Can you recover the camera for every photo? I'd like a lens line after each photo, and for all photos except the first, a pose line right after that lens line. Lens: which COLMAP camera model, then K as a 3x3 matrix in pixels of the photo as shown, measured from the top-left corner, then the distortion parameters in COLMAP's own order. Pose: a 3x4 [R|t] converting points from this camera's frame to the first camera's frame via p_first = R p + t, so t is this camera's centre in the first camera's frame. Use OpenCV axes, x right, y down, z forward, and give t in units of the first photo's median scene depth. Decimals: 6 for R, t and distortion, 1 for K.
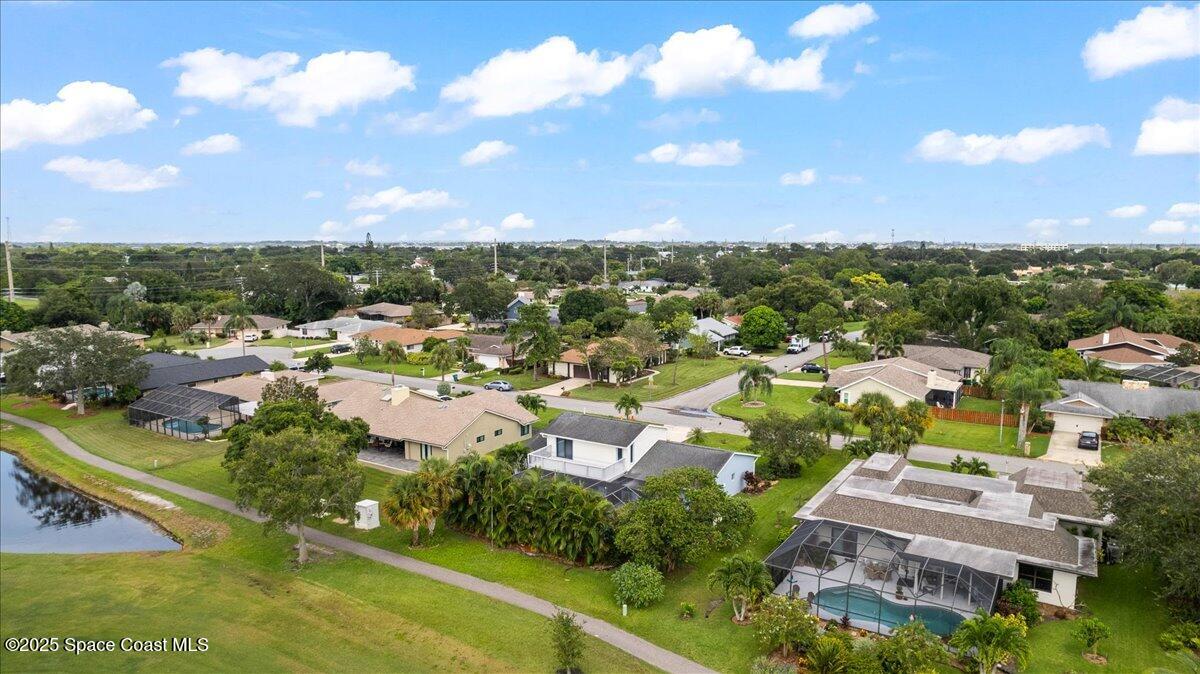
lens RADIAL K [[764.1, 0, 600.0], [0, 764.1, 337.0], [0, 0, 1]] dist [-0.067887, 0.060388]
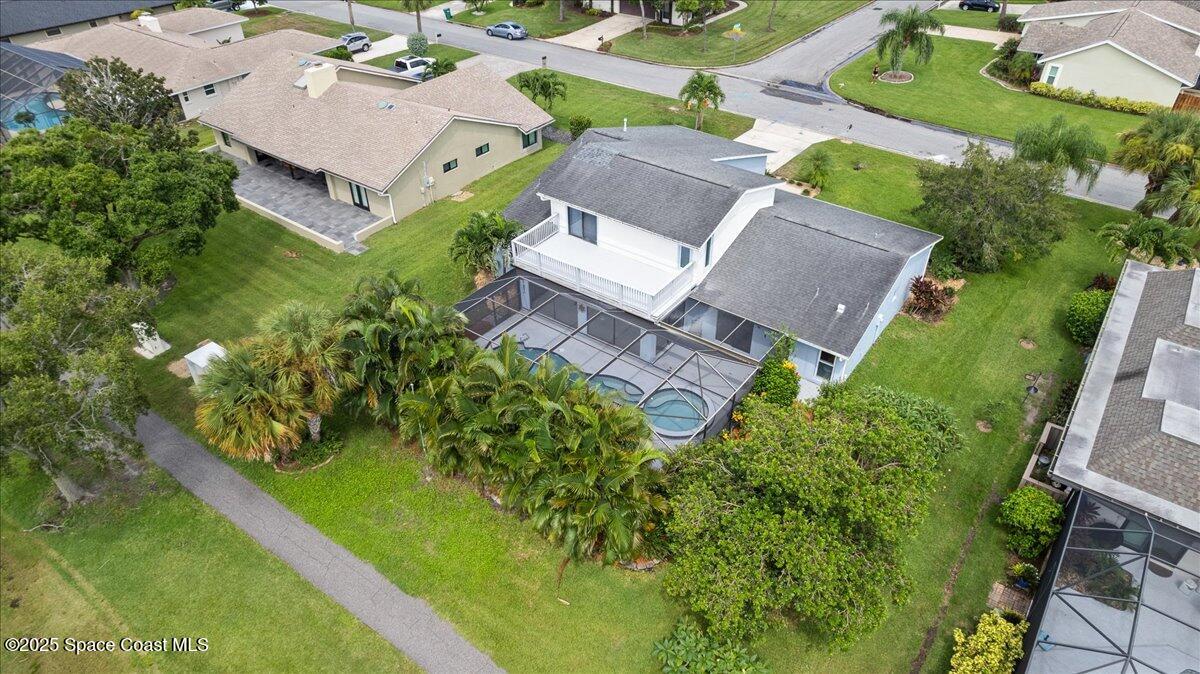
lens RADIAL K [[764.1, 0, 600.0], [0, 764.1, 337.0], [0, 0, 1]] dist [-0.067887, 0.060388]
pose [[0.997282, 0.038660, -0.062722, 0.002286], [-0.002863, 0.870969, 0.491329, -0.037307], [0.073623, -0.489814, 0.868713, 0.376753]]
